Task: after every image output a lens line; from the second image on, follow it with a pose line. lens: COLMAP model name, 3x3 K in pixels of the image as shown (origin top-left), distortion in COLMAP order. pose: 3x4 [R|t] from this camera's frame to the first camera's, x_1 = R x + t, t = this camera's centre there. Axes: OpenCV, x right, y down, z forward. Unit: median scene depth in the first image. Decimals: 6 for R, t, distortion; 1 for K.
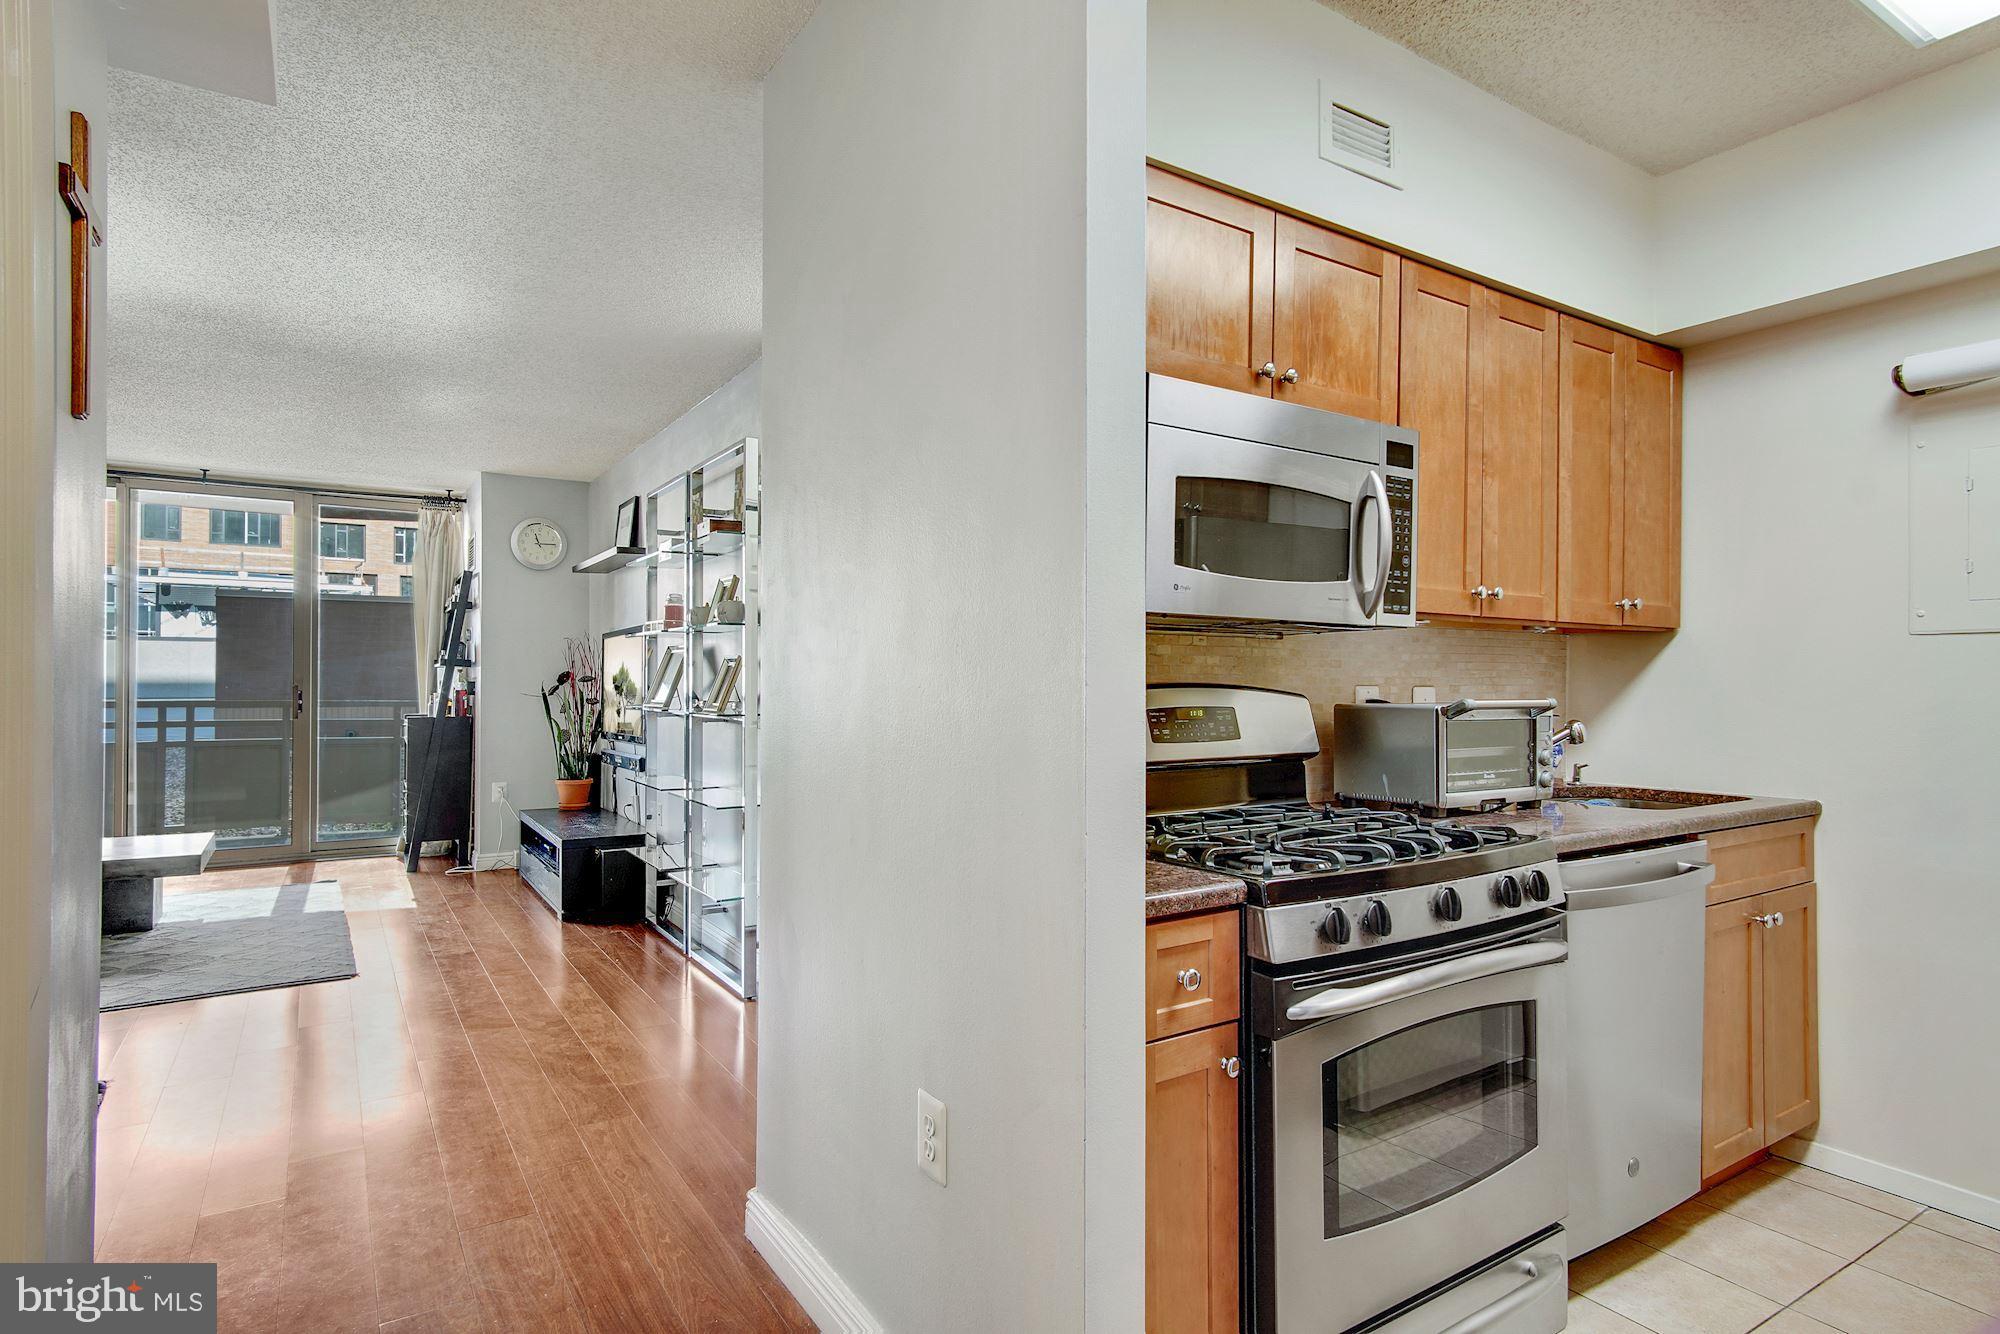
lens RADIAL K [[1053.9, 0, 1000.4], [0, 1053.9, 670.3], [0, 0, 1]] dist [0.005531, 0.003015]
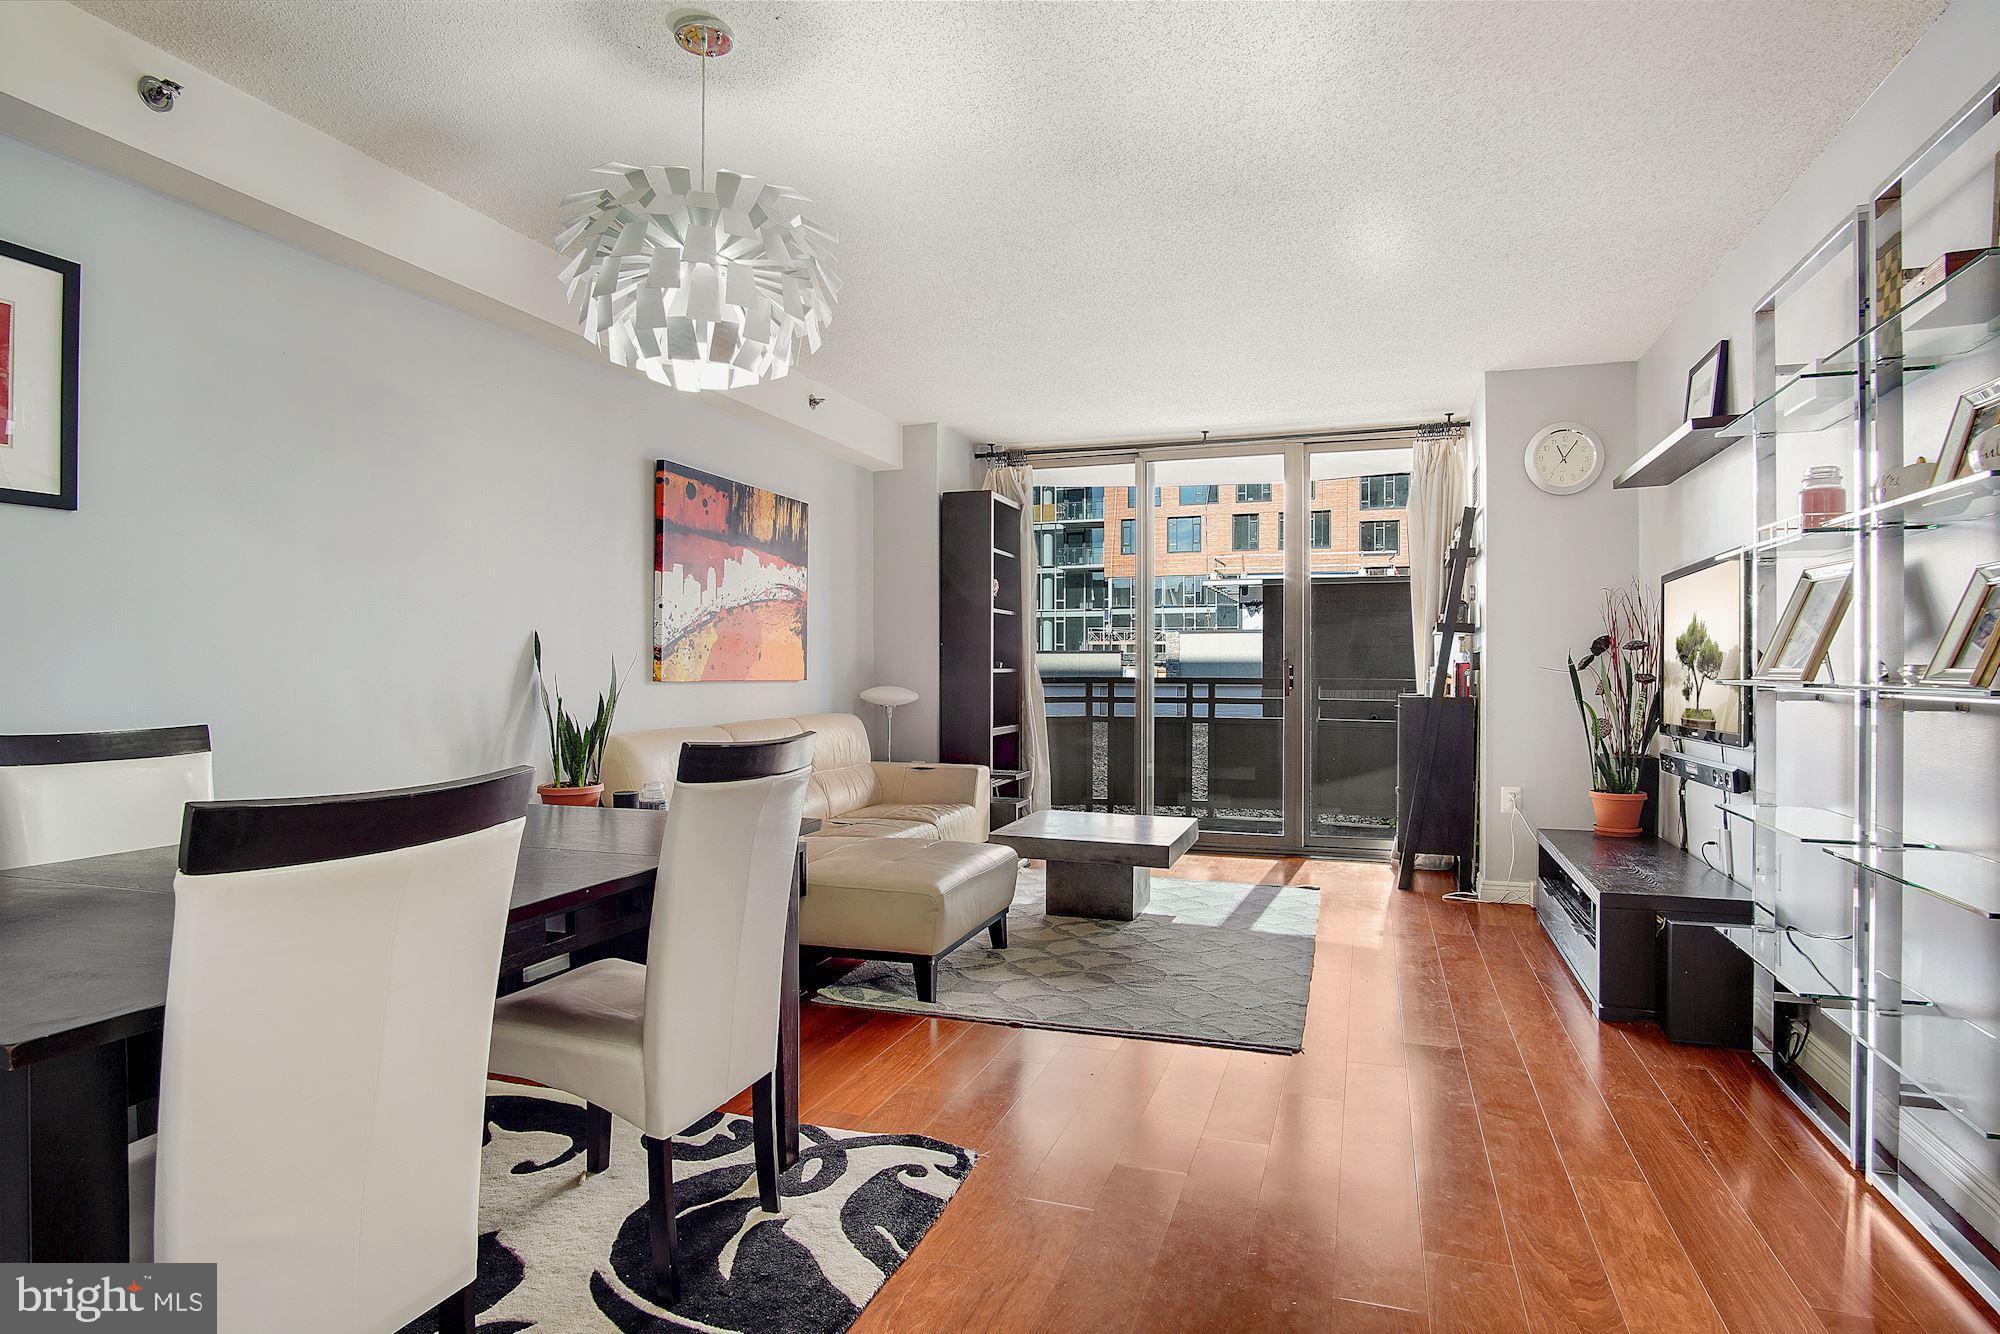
lens RADIAL K [[1081.1, 0, 1001.0], [0, 1081.1, 675.1], [0, 0, 1]] dist [-0.030871, 0.009644]
pose [[0.621598, 0.003132, -0.783330, -0.109187], [0.008924, 0.999899, 0.011080, 0.016429], [0.783286, -0.013878, 0.621507, 0.257560]]
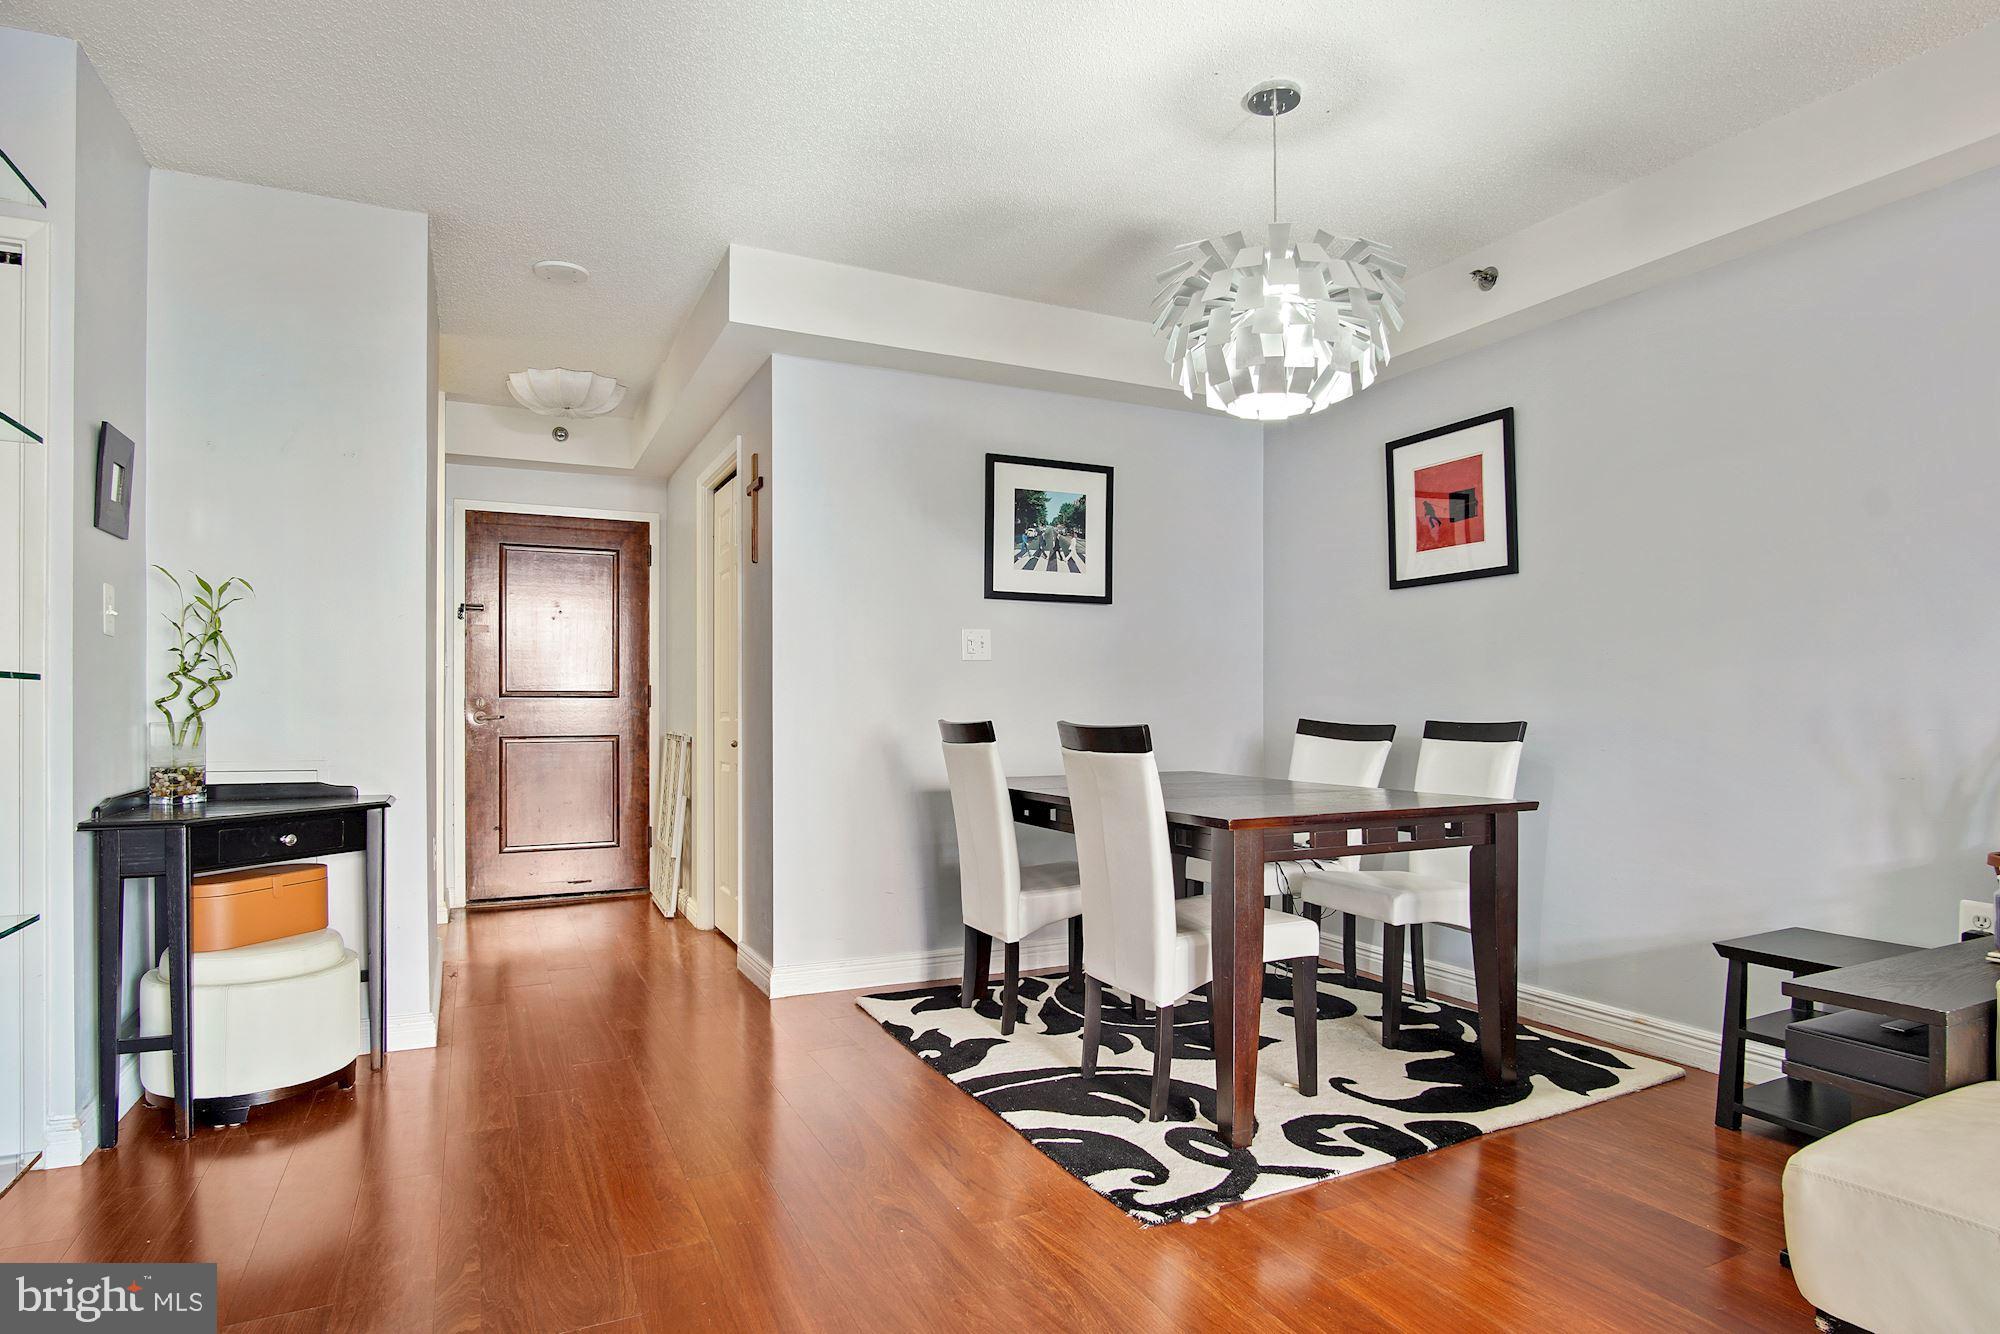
lens RADIAL K [[1081.1, 0, 1005.9], [0, 1081.1, 700.7], [0, 0, 1]] dist [-0.030871, 0.009644]
pose [[-0.993675, -0.000714, 0.112290, -0.402125], [-0.002160, 0.999916, -0.012760, 0.033212], [-0.112272, -0.012921, -0.993594, 0.814771]]
